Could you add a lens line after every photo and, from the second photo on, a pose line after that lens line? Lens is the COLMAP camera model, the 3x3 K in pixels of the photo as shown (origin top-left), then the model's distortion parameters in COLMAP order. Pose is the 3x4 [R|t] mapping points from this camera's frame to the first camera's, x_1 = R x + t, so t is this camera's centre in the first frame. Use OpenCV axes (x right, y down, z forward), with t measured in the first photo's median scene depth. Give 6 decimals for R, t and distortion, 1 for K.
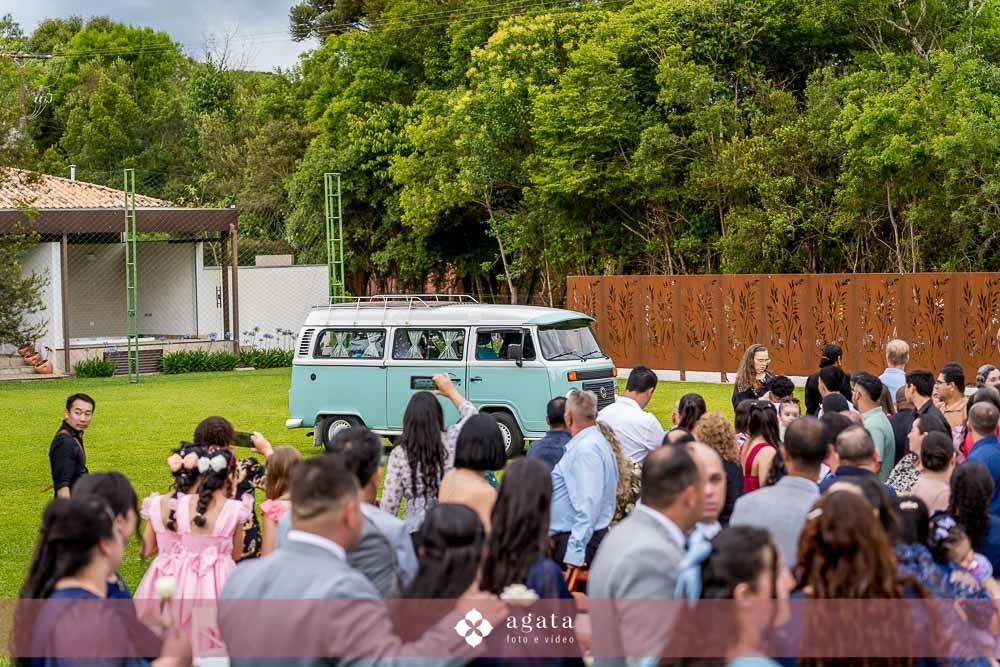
lens RADIAL K [[2134.1, 0, 505.1], [0, 2134.1, 332.9], [0, 0, 1]] dist [-0.043381, 0.000000]
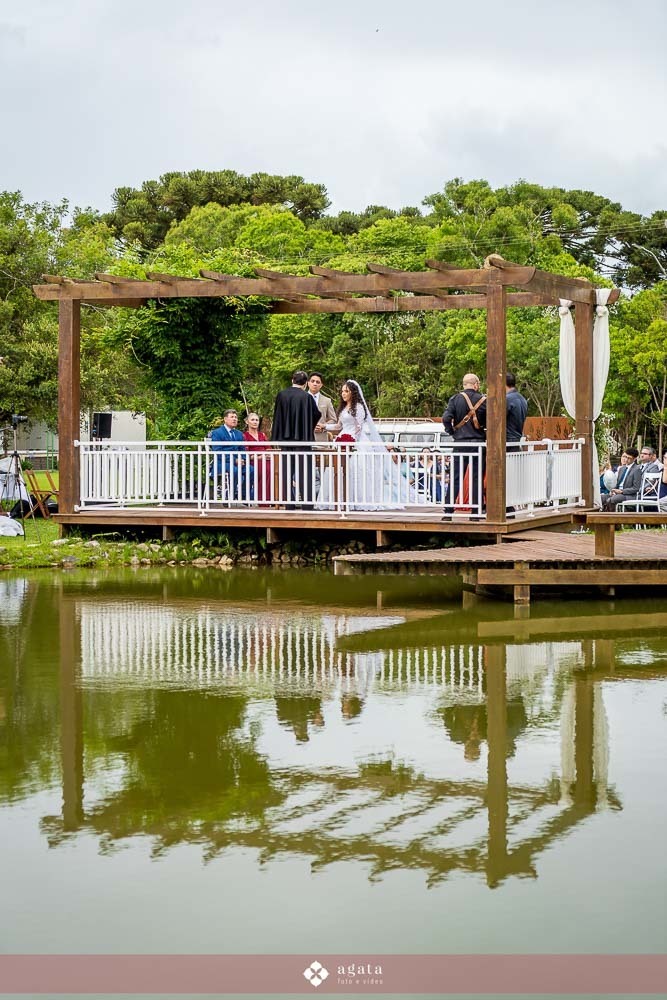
lens RADIAL K [[1760.8, 0, 331.9], [0, 1760.8, 498.7], [0, 0, 1]] dist [-0.035415, 0.000000]
pose [[0.997035, 0.013478, 0.075757, -0.045820], [-0.014392, 0.999830, 0.011539, 0.021969], [-0.075589, -0.012596, 0.997060, -0.453975]]
